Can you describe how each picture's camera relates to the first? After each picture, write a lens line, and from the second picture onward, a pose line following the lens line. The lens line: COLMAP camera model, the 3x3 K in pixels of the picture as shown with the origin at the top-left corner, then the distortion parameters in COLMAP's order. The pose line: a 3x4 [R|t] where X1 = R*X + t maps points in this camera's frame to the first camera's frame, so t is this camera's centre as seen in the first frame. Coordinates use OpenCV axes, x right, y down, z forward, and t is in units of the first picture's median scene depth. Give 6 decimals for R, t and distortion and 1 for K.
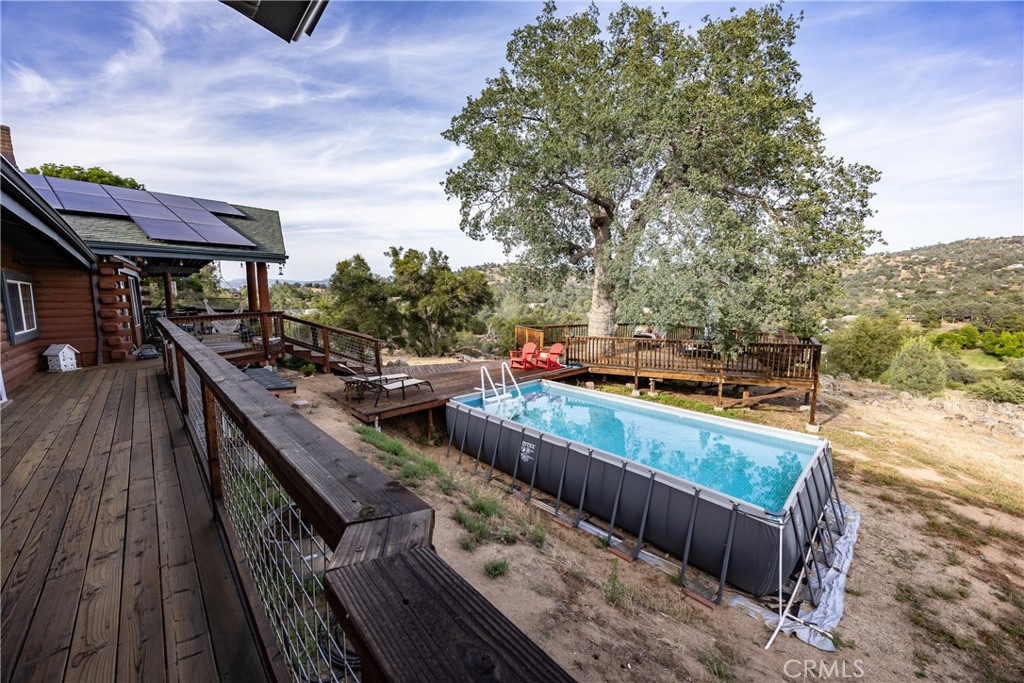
lens RADIAL K [[393.7, 0, 510.0], [0, 393.7, 347.9], [0, 0, 1]] dist [-0.005913, 0.000031]
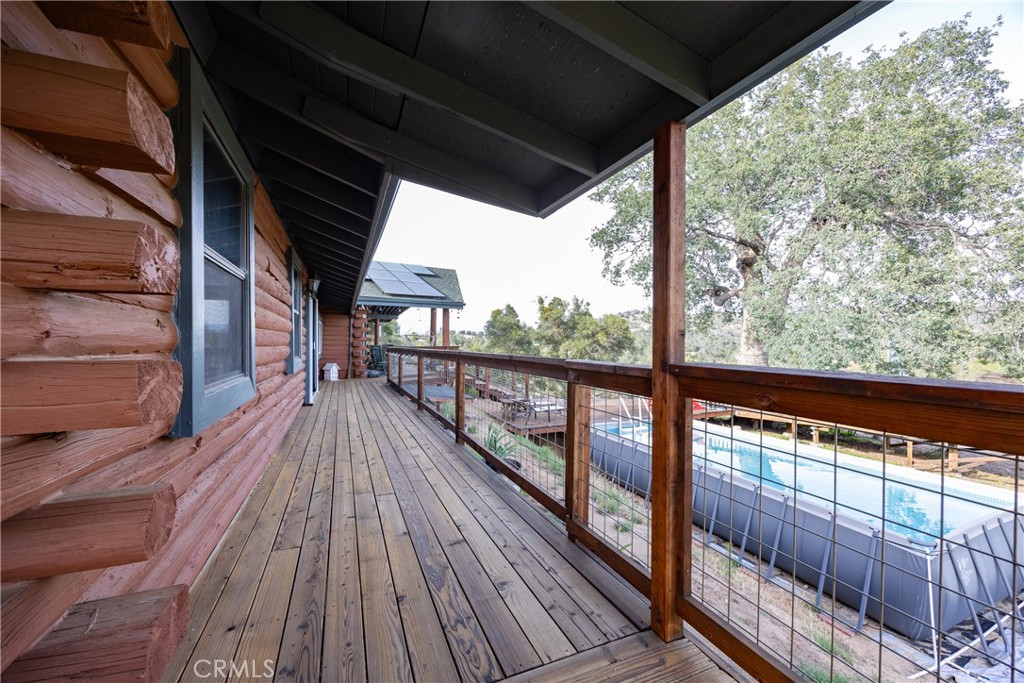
lens RADIAL K [[393.7, 0, 510.0], [0, 393.7, 347.9], [0, 0, 1]] dist [-0.005913, 0.000031]
pose [[0.938854, 0.012079, -0.344103, 0.014475], [-0.052241, 0.992812, -0.107685, 0.033989], [0.340329, 0.119077, 0.932736, -0.110210]]
